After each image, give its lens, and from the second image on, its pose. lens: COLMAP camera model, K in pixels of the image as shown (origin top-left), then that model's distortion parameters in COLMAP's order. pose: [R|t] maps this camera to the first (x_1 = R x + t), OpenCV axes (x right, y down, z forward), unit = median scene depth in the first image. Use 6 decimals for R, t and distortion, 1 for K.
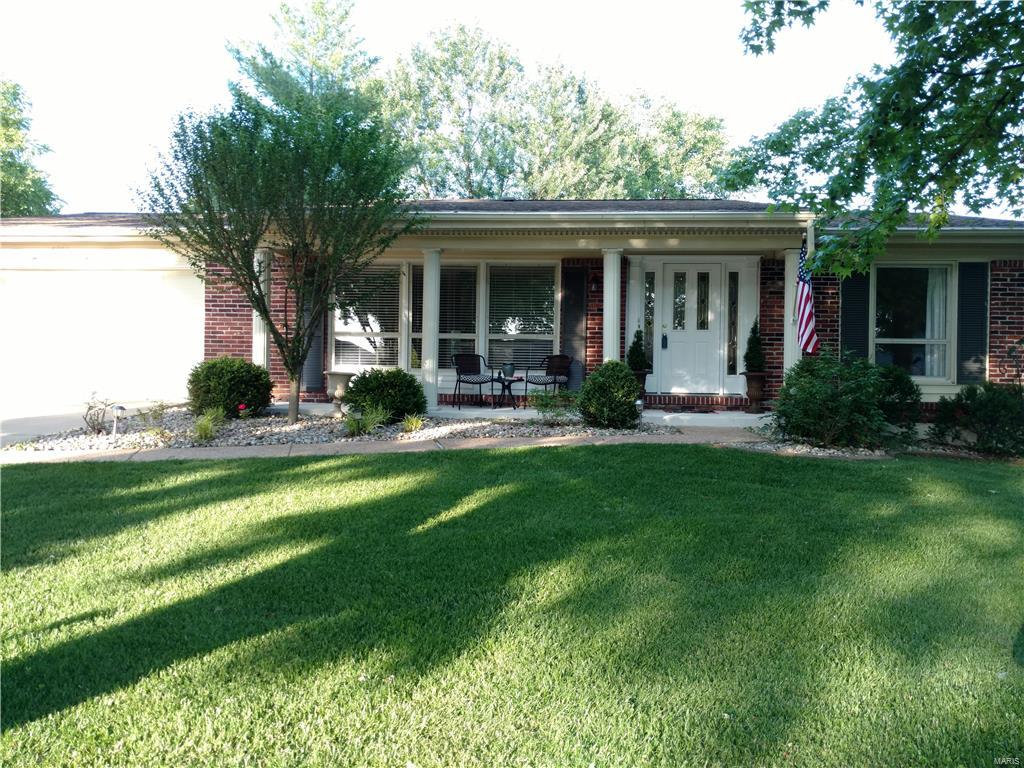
lens RADIAL K [[803.3, 0, 512.0], [0, 803.3, 382.0], [0, 0, 1]] dist [0.037069, 0.000295]
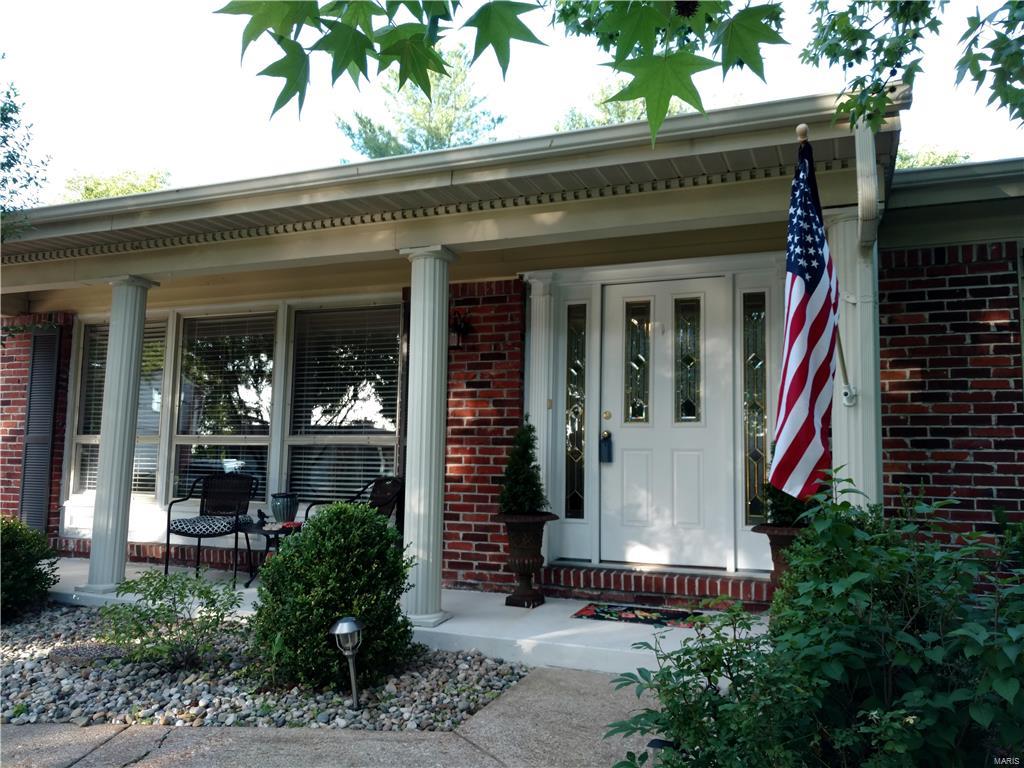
lens RADIAL K [[850.3, 0, 513.2], [0, 850.3, 379.8], [0, 0, 1]] dist [0.058108, 0.002026]
pose [[0.952121, -0.028275, -0.304412, 0.290398], [-0.012972, 0.991081, -0.132630, -0.023806], [0.305447, 0.130228, 0.943262, 0.516395]]
